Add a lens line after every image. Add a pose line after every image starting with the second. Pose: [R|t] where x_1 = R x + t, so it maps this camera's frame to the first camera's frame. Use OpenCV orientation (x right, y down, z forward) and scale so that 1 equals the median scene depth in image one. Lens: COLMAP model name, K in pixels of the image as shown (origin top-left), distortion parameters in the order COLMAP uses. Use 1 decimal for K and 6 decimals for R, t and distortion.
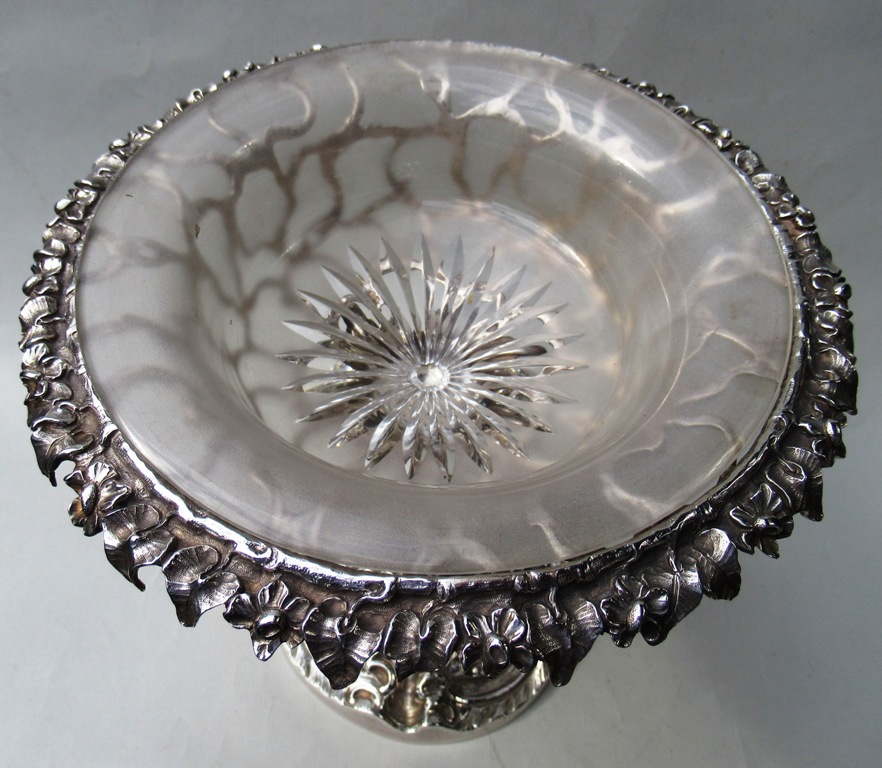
lens RADIAL K [[724.0, 0, 426.9], [0, 724.0, 385.6], [0, 0, 1]] dist [0.000873, 0.001647]
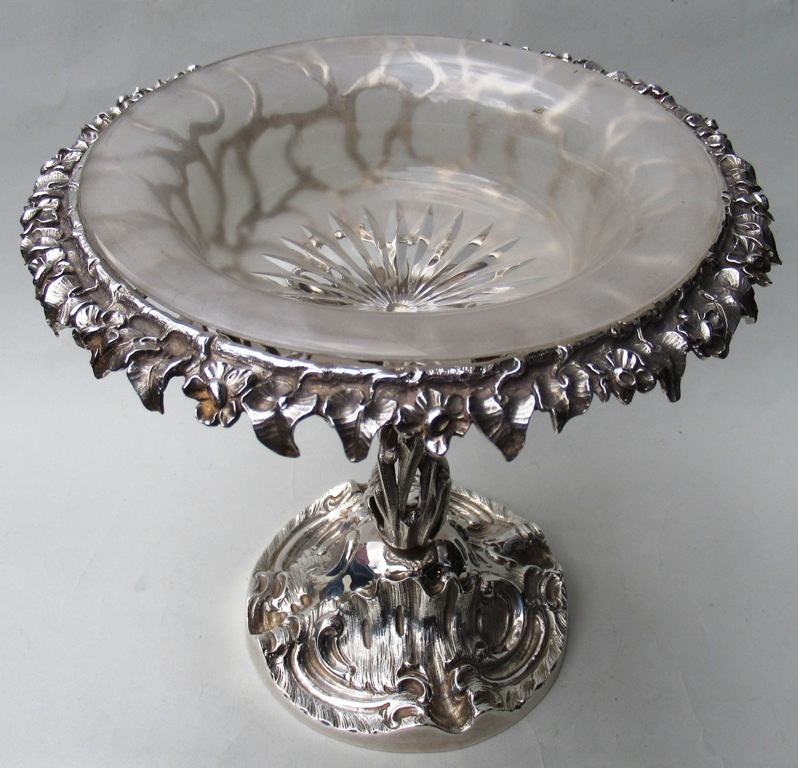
lens RADIAL K [[818.7, 0, 396.9], [0, 818.7, 420.3], [0, 0, 1]] dist [0.001159, 0.008003]
pose [[0.920045, -0.291362, 0.261965, -0.493971], [0.331434, 0.935329, -0.123739, 0.380948], [-0.208971, 0.200669, 0.957112, -0.148097]]
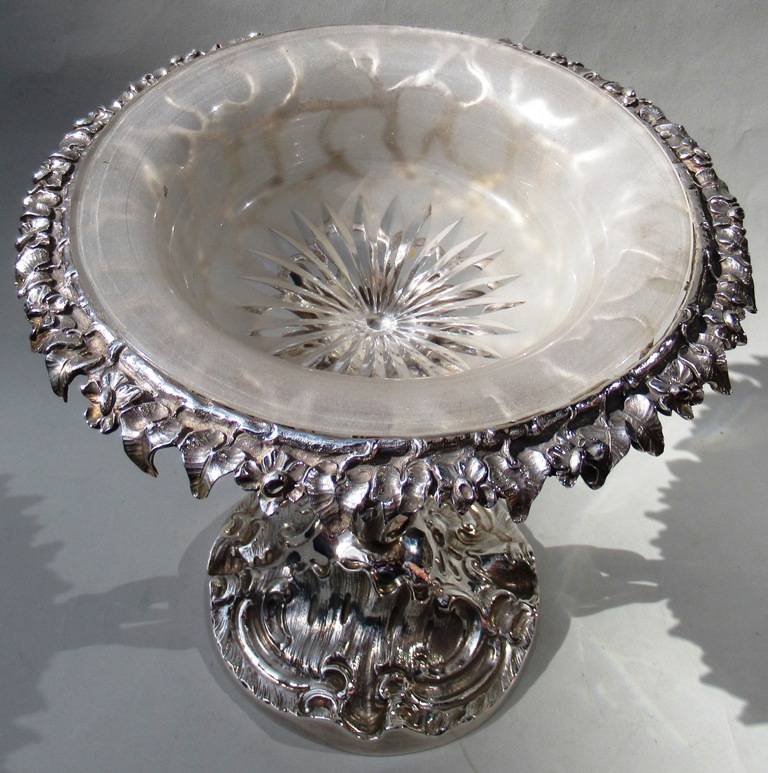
lens RADIAL K [[946.0, 0, 384.0], [0, 946.0, 314.1], [0, 0, 1]] dist [-0.001767, 0.021935]
pose [[0.996806, -0.053939, 0.058893, -0.093126], [0.062505, 0.985948, -0.154919, 0.252926], [-0.049709, 0.158105, 0.986170, -0.484435]]
